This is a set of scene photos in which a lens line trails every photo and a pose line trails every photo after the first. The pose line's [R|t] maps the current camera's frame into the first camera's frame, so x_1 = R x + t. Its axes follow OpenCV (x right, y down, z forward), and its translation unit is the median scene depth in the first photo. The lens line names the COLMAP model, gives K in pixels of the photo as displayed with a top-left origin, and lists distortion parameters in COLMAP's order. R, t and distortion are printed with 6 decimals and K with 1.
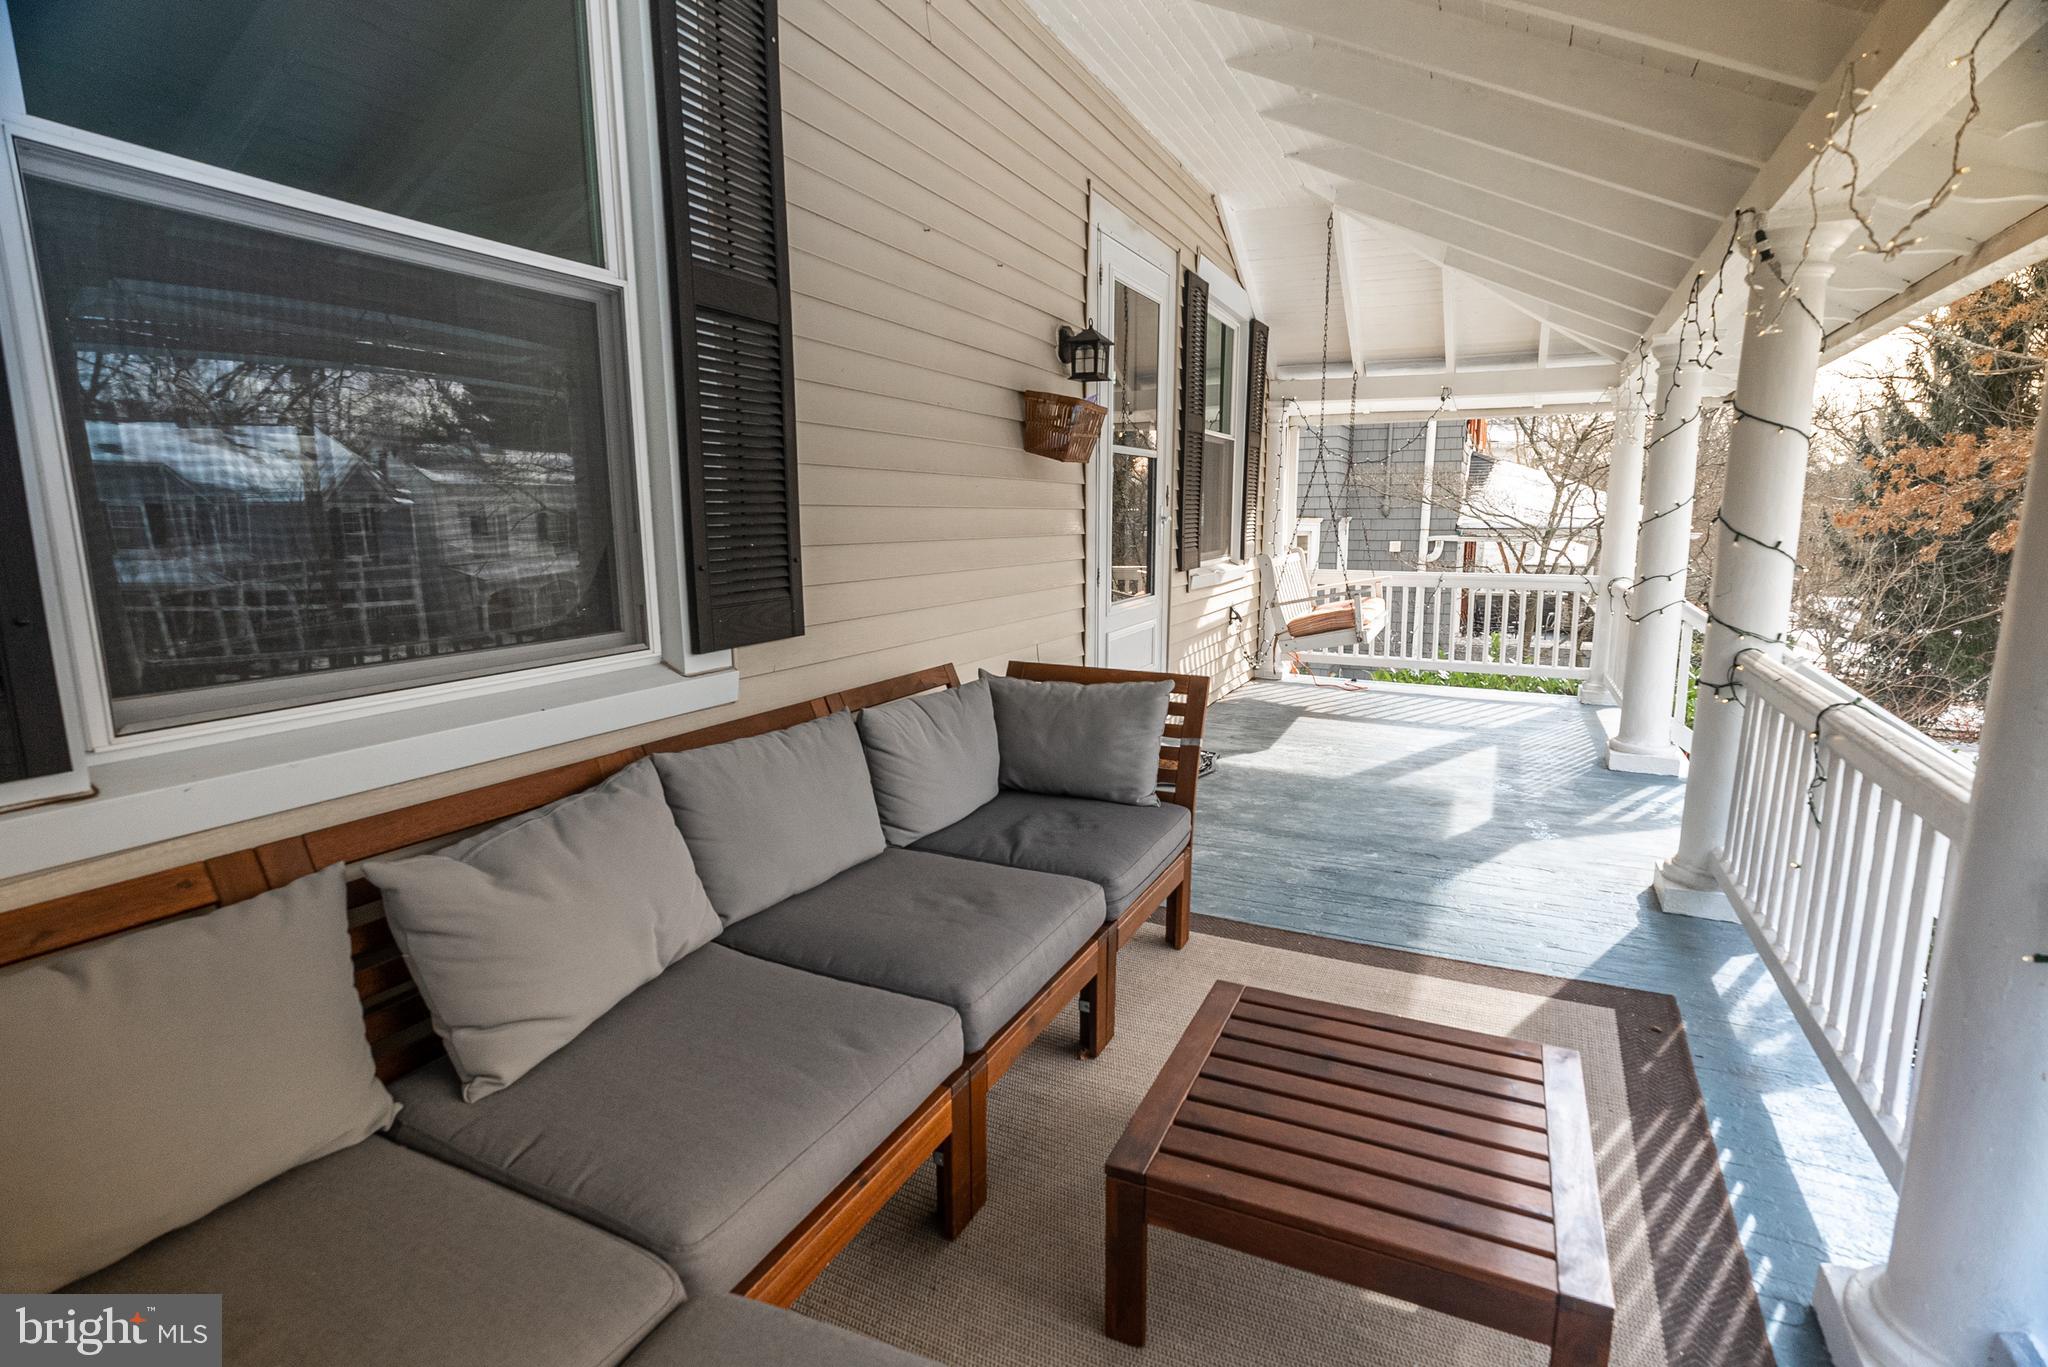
lens RADIAL K [[926.3, 0, 1036.9], [0, 926.3, 679.6], [0, 0, 1]] dist [-0.010721, 0.005075]
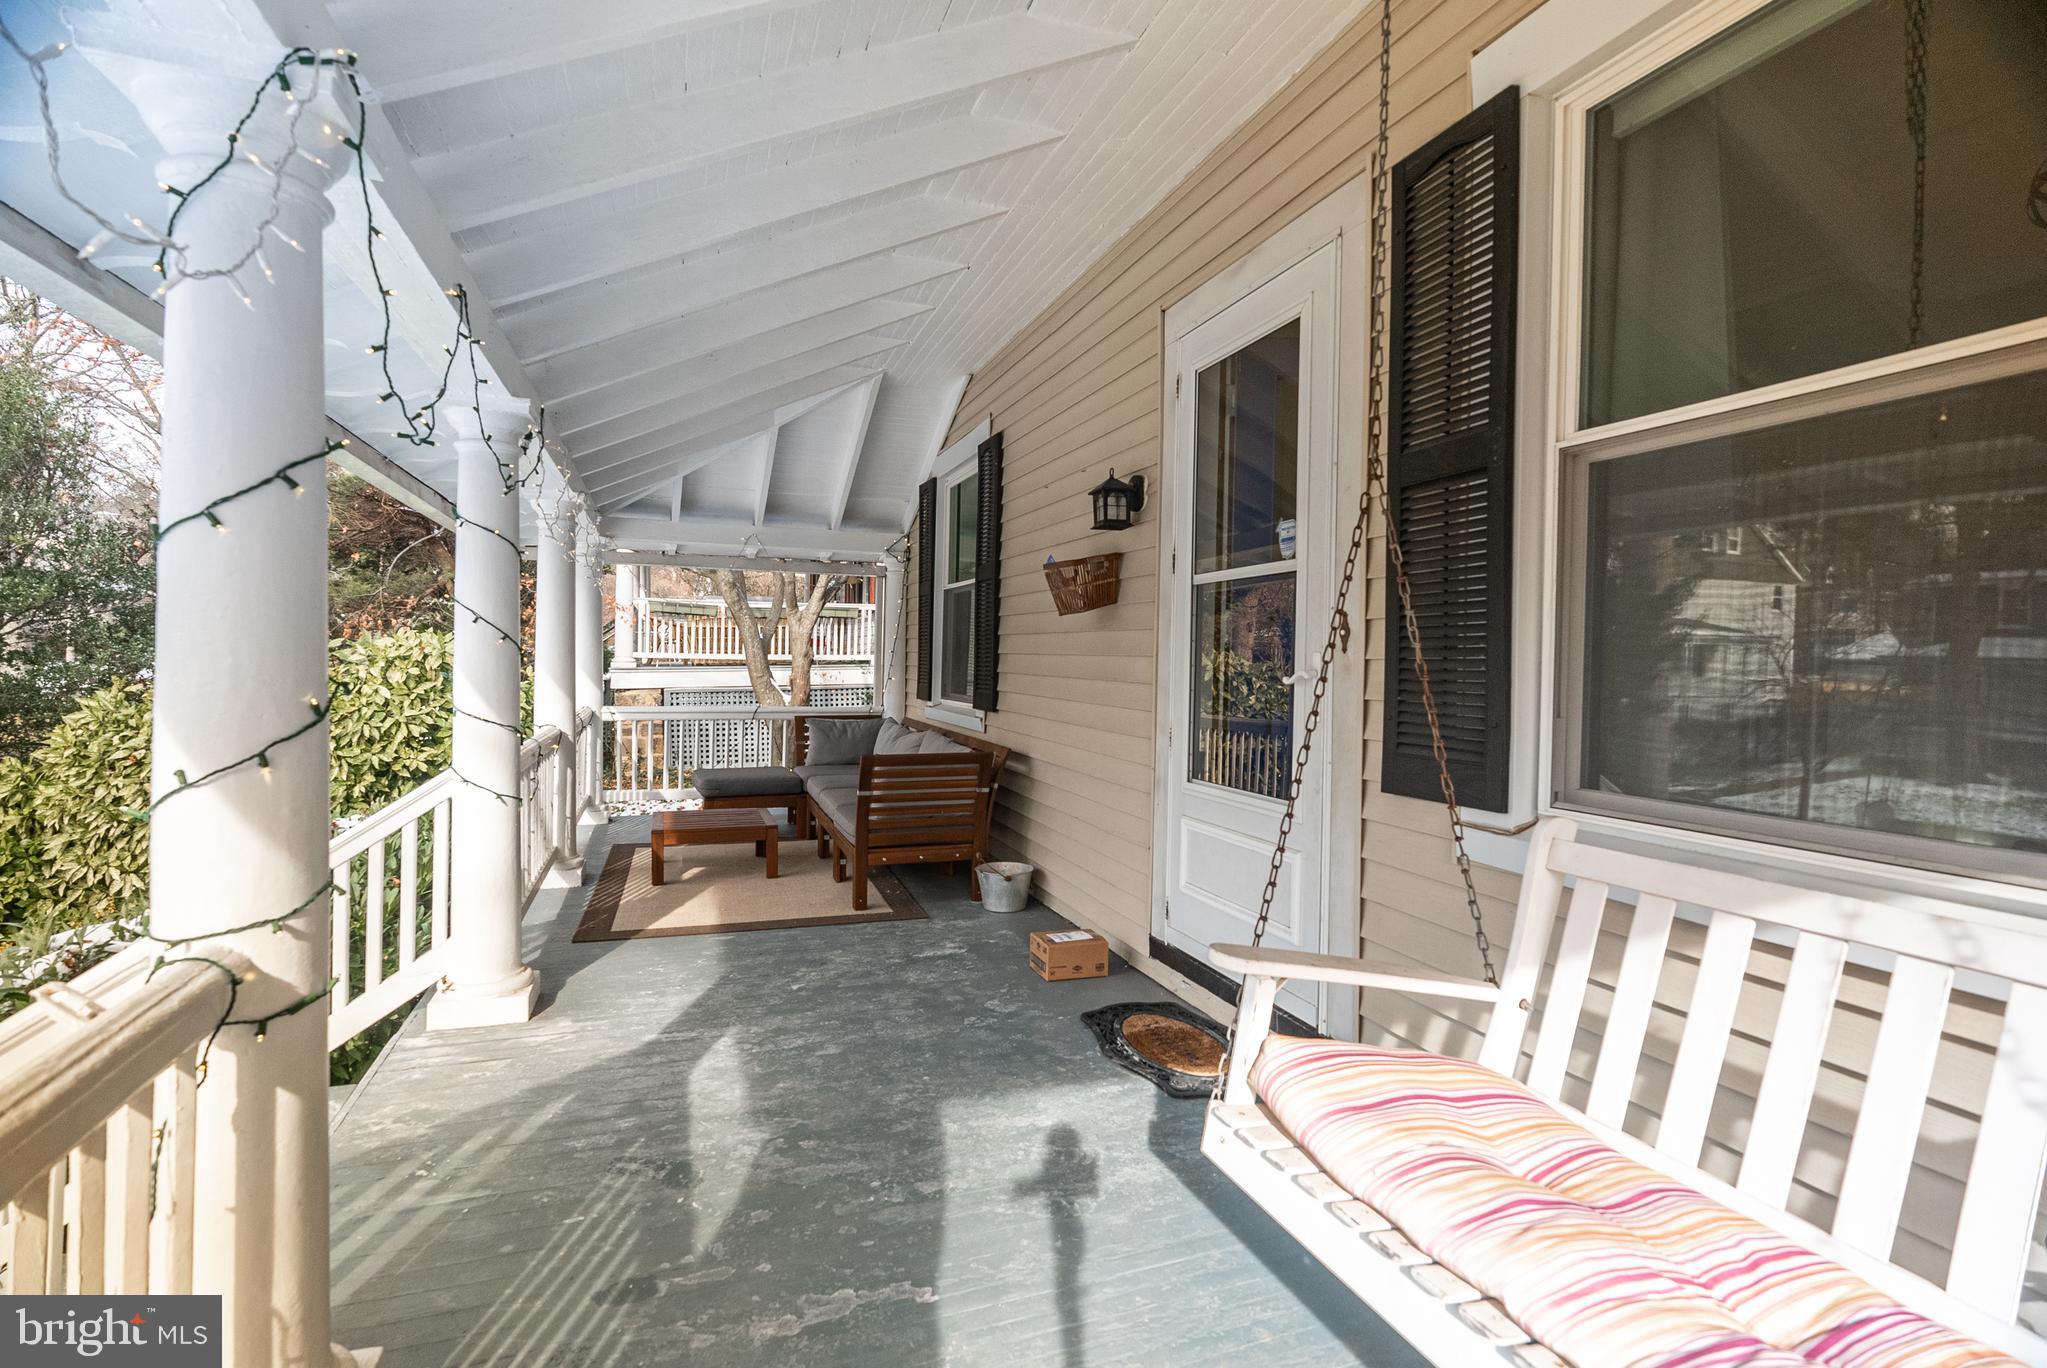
lens RADIAL K [[925.9, 0, 1036.4], [0, 925.9, 680.1], [0, 0, 1]] dist [-0.010721, 0.005075]
pose [[-0.664724, 0.012508, -0.746984, 0.865681], [-0.144936, 0.978705, 0.145364, -0.299099], [0.732895, 0.204892, -0.648755, 1.637790]]
